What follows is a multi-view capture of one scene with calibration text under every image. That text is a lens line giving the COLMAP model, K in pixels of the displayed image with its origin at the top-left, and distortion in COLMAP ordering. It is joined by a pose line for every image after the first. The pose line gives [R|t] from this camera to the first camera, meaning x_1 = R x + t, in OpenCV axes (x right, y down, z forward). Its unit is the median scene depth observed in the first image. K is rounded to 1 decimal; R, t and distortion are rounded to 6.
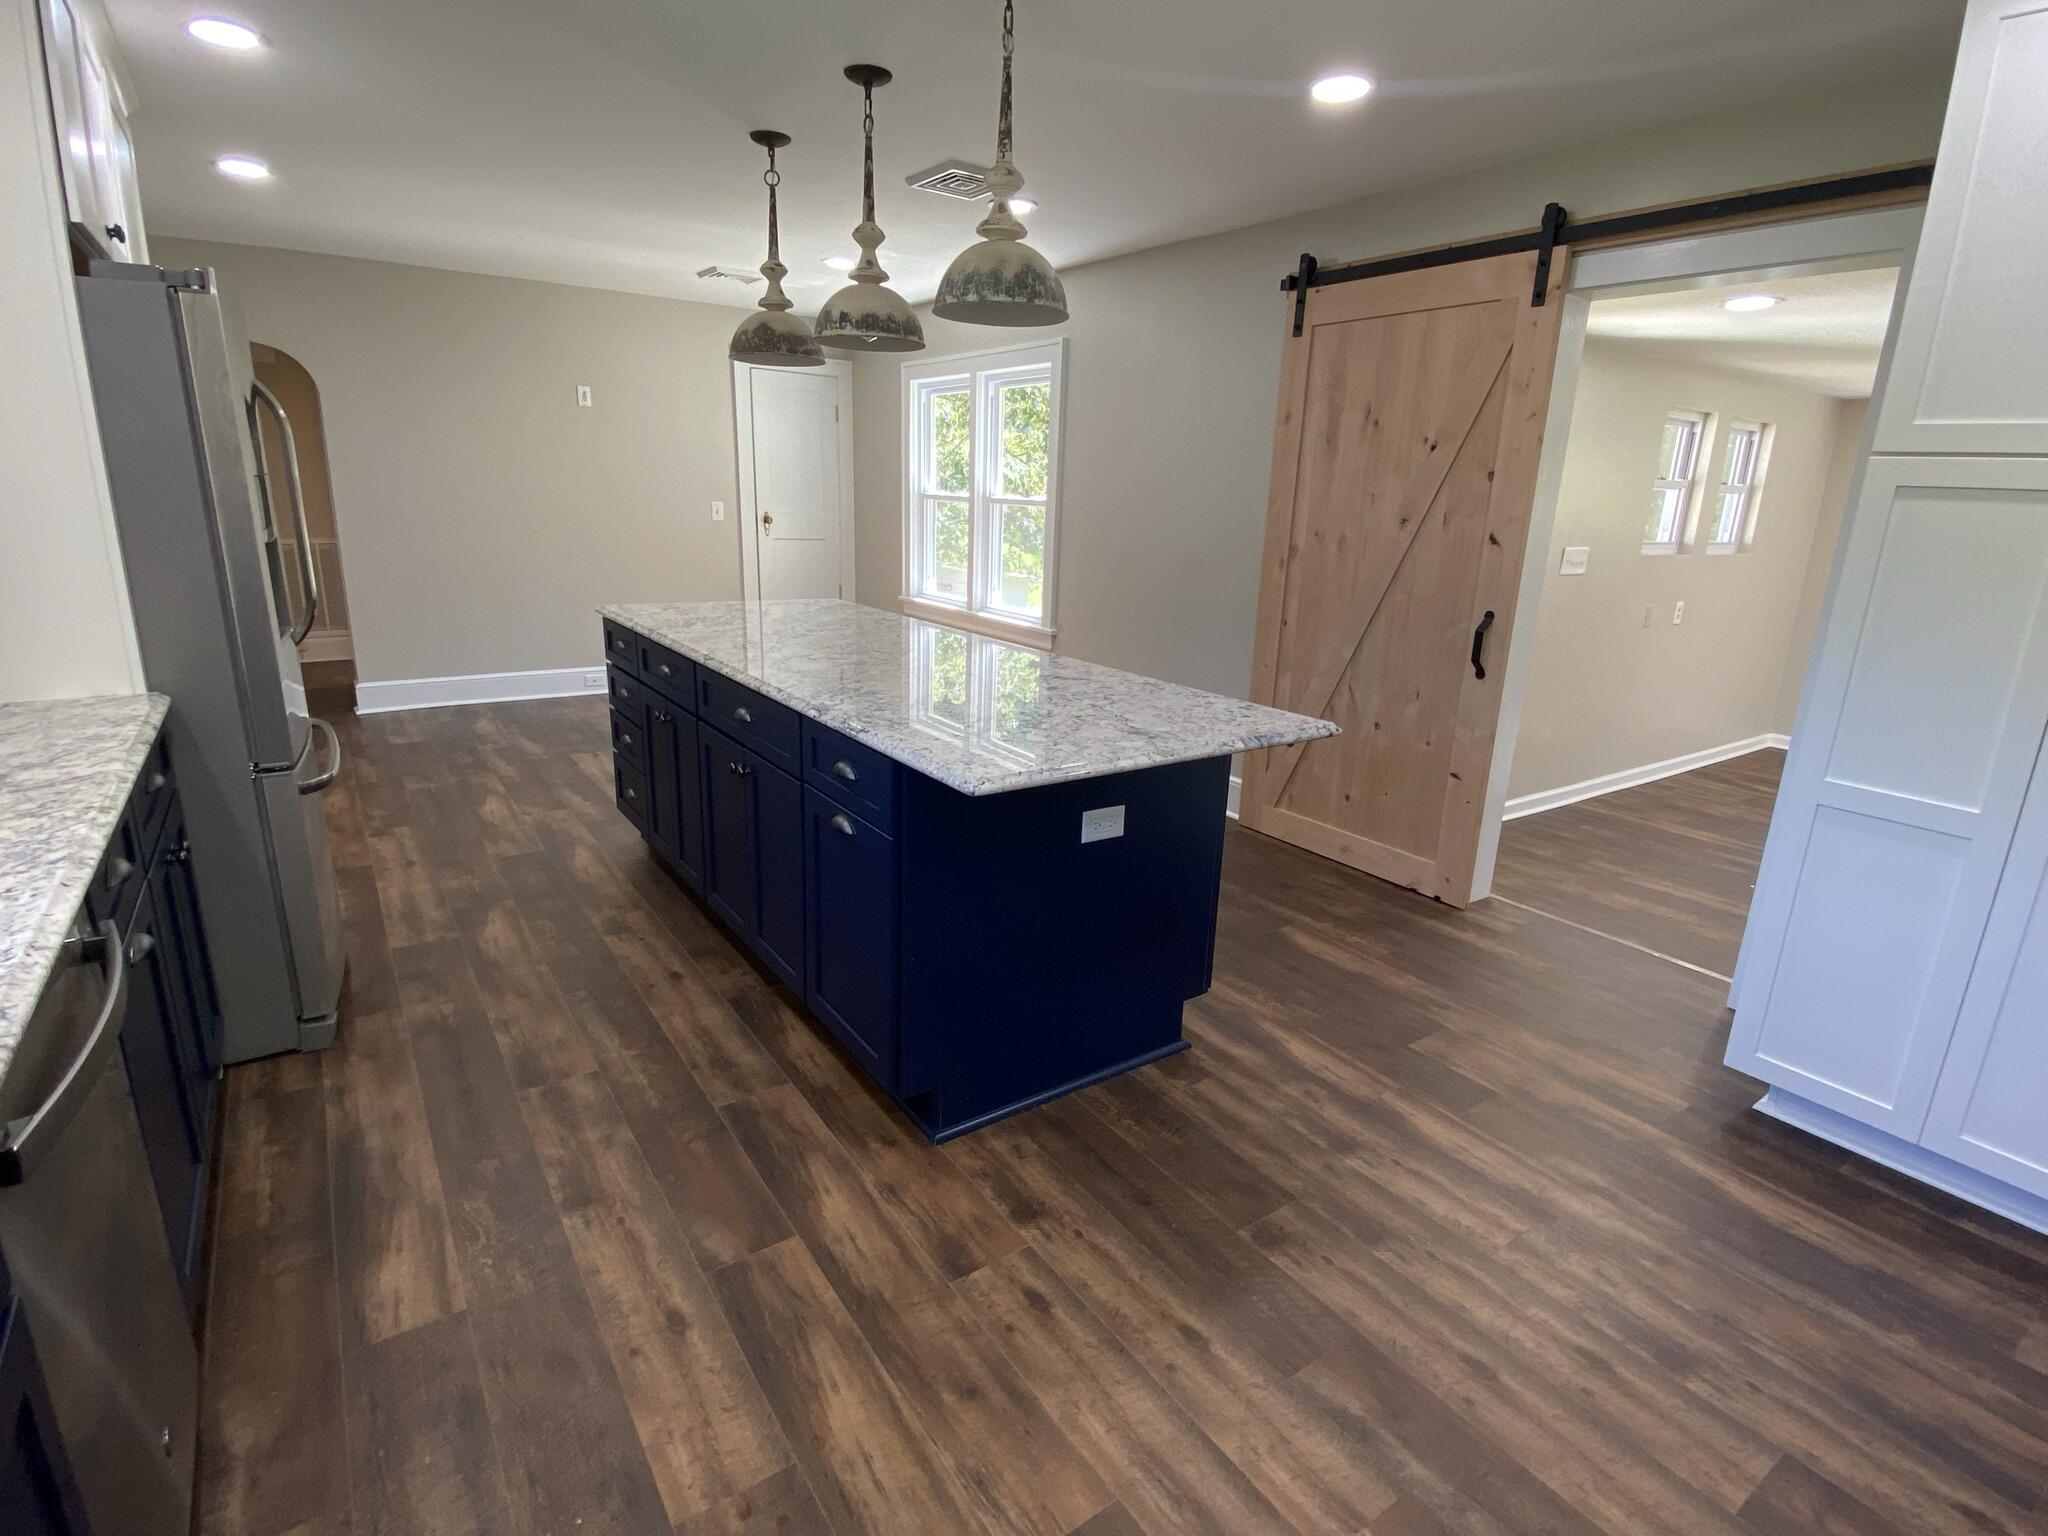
lens RADIAL K [[1002.6, 0, 1024.6], [0, 1002.6, 759.8], [0, 0, 1]] dist [0.065294, -0.070863]
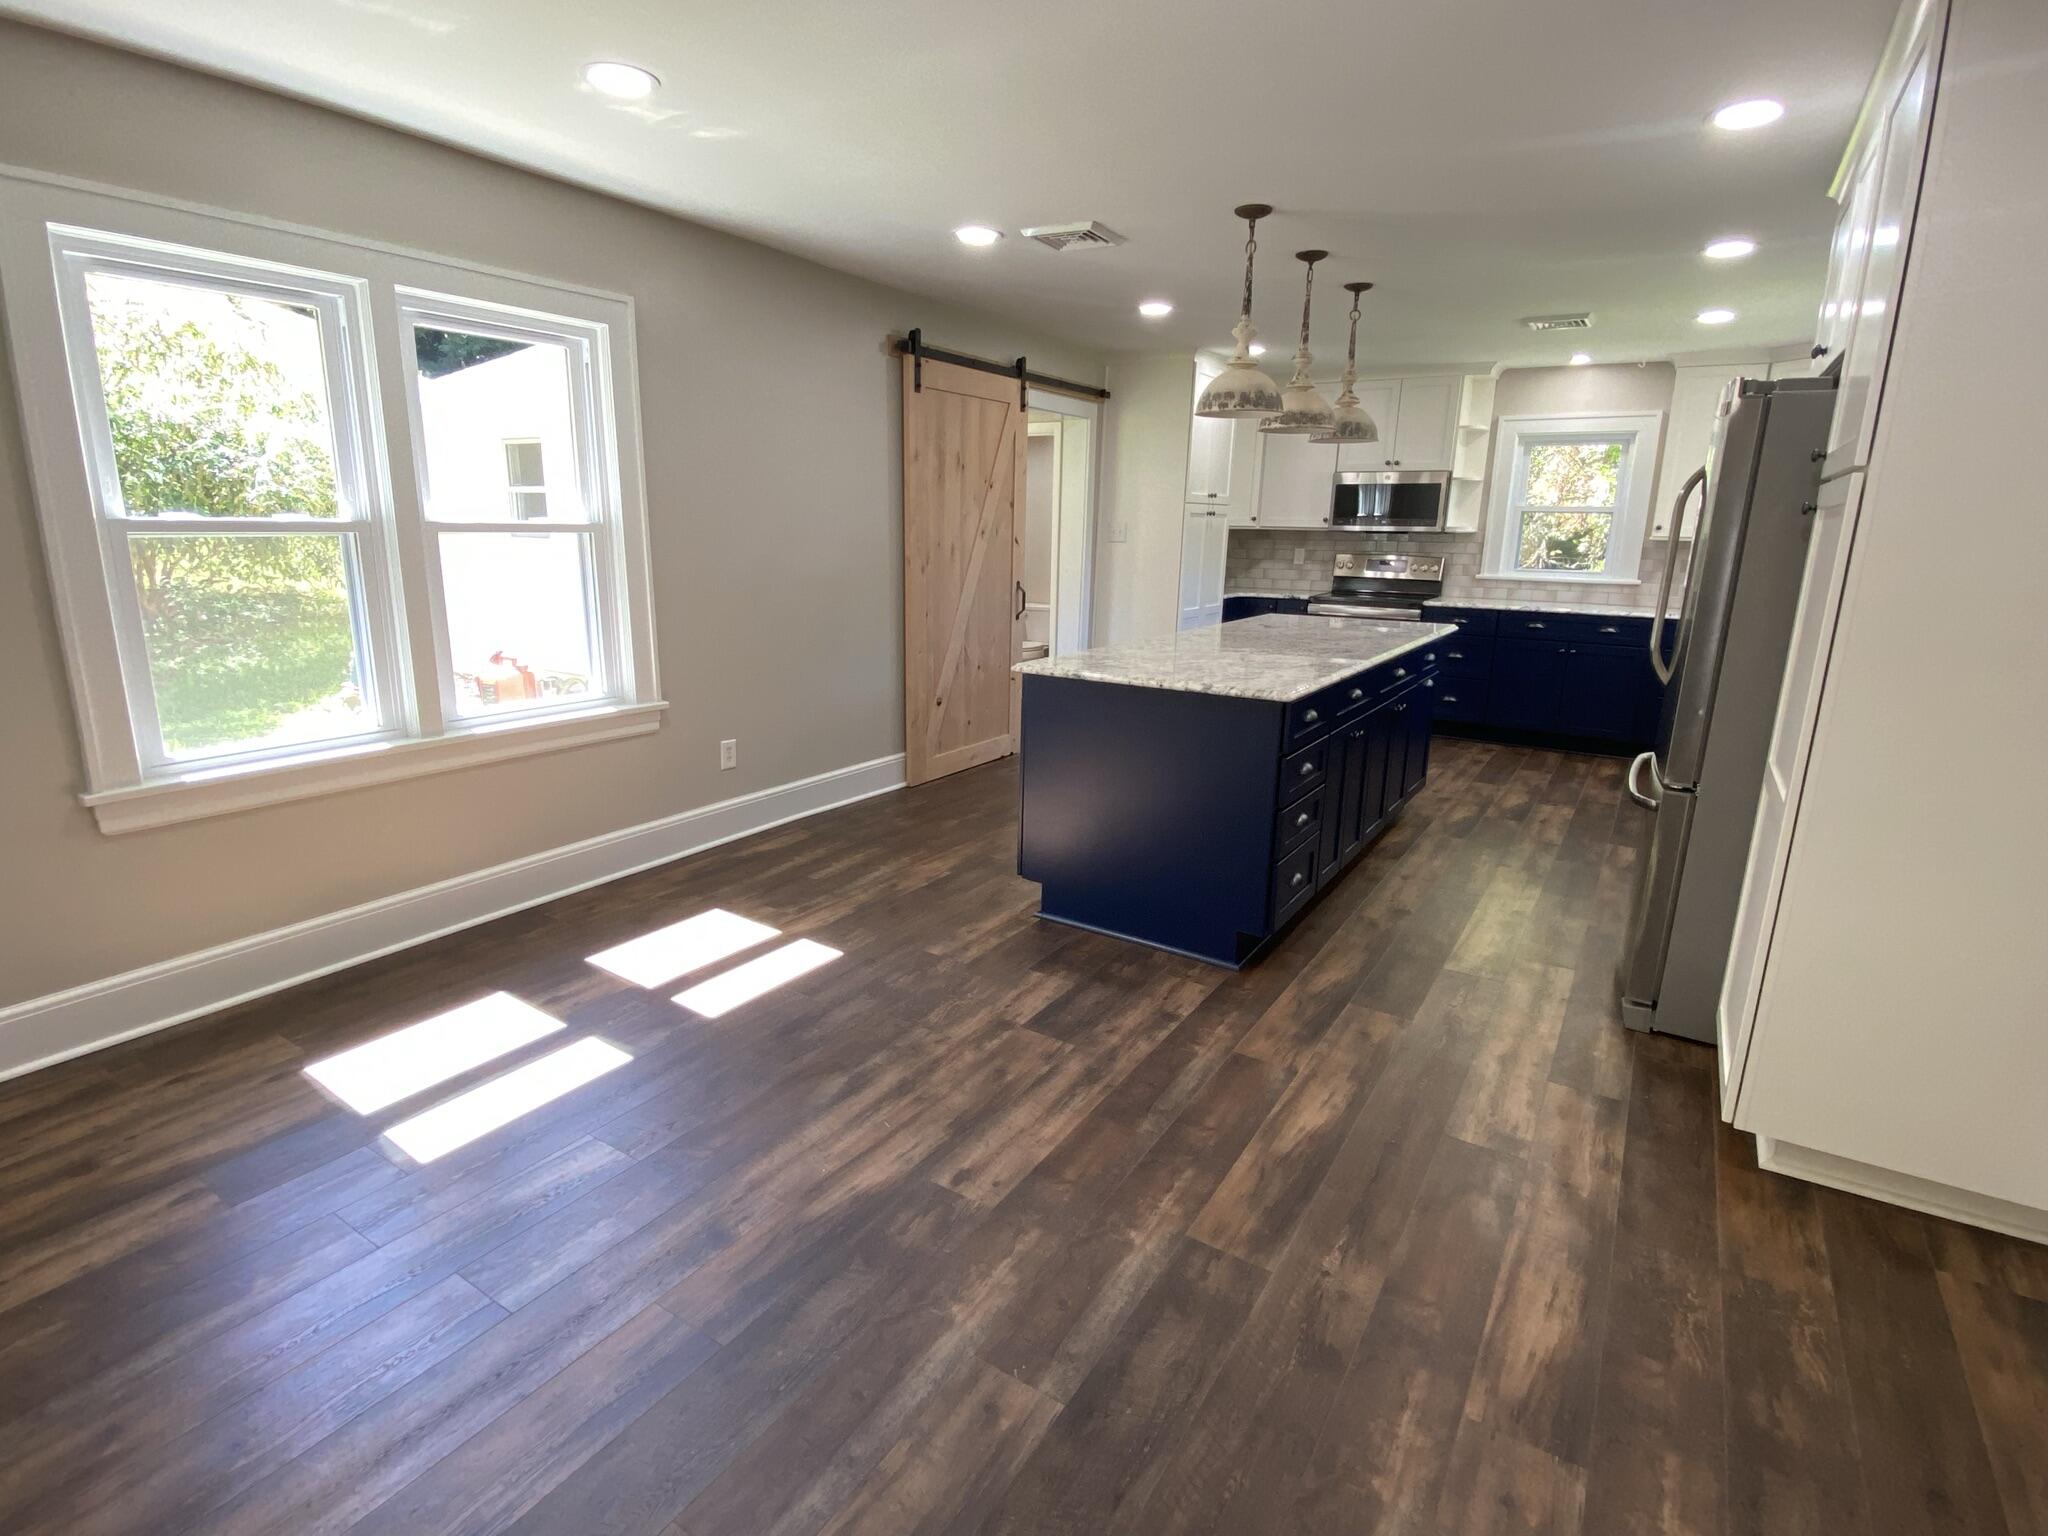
lens RADIAL K [[1002.6, 0, 1024.6], [0, 1002.6, 759.8], [0, 0, 1]] dist [0.065294, -0.070863]
pose [[-0.383046, -0.255521, 0.887685, -1.675933], [0.208181, 0.912377, 0.352461, -0.676385], [-0.899965, 0.319808, -0.296288, 2.287122]]
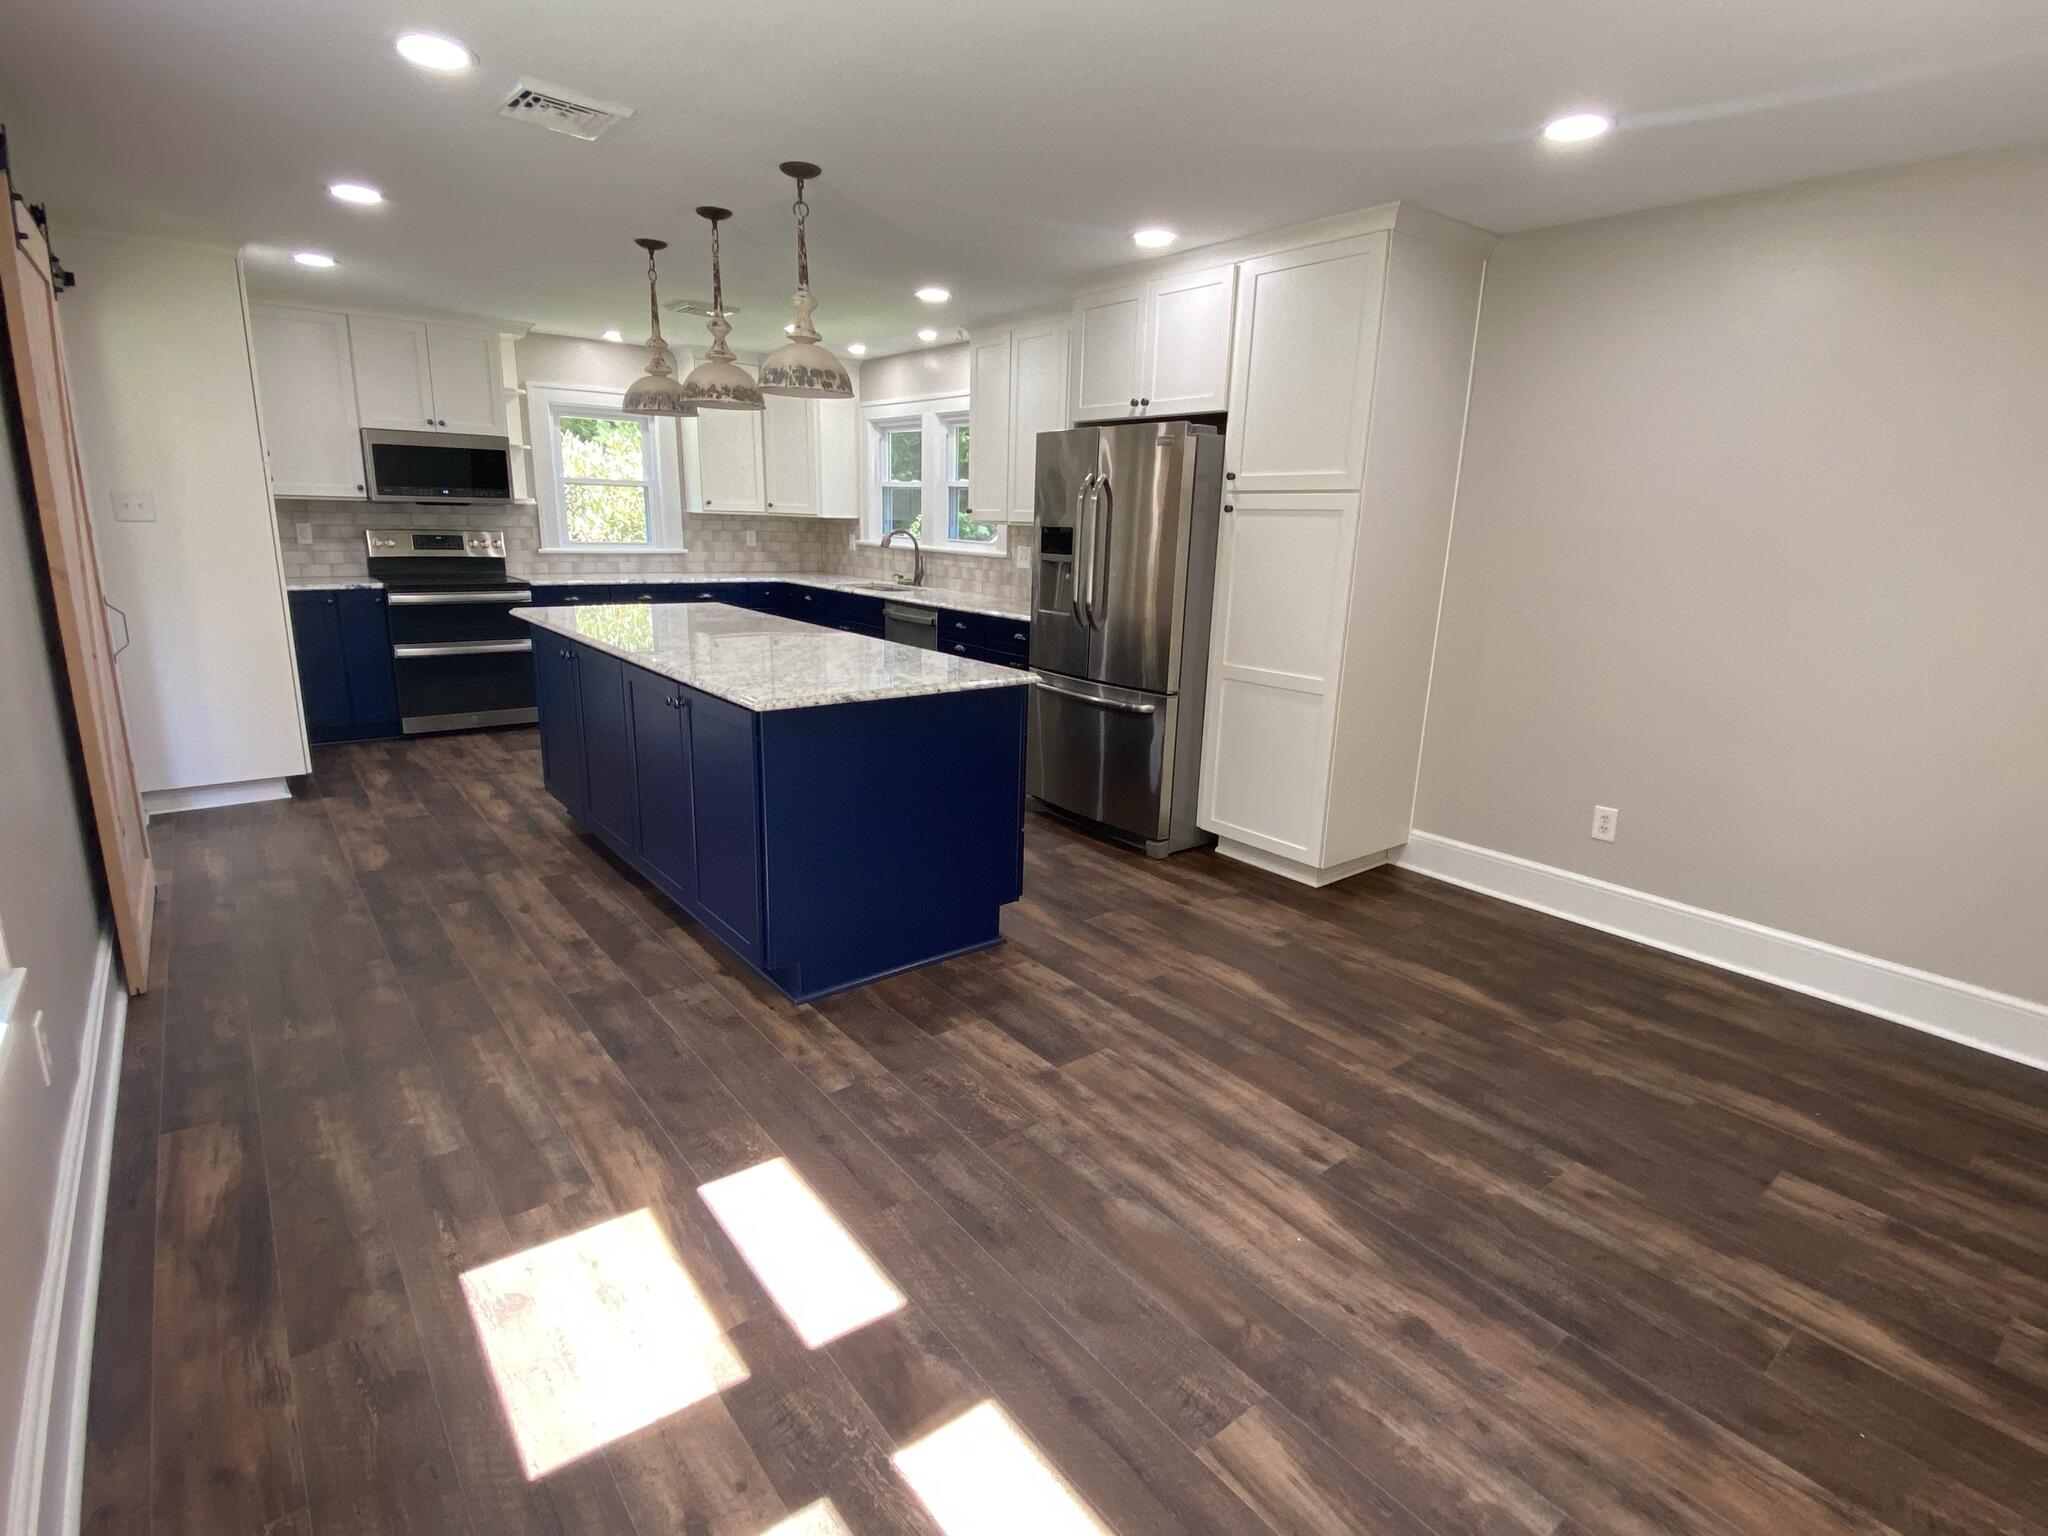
lens RADIAL K [[1002.6, 0, 1024.6], [0, 1002.6, 759.8], [0, 0, 1]] dist [0.065294, -0.070863]
pose [[-0.995920, -0.045828, -0.077740, -0.550364], [-0.077738, 0.873180, 0.481158, -0.798081], [0.045831, 0.485238, -0.873180, 2.847534]]
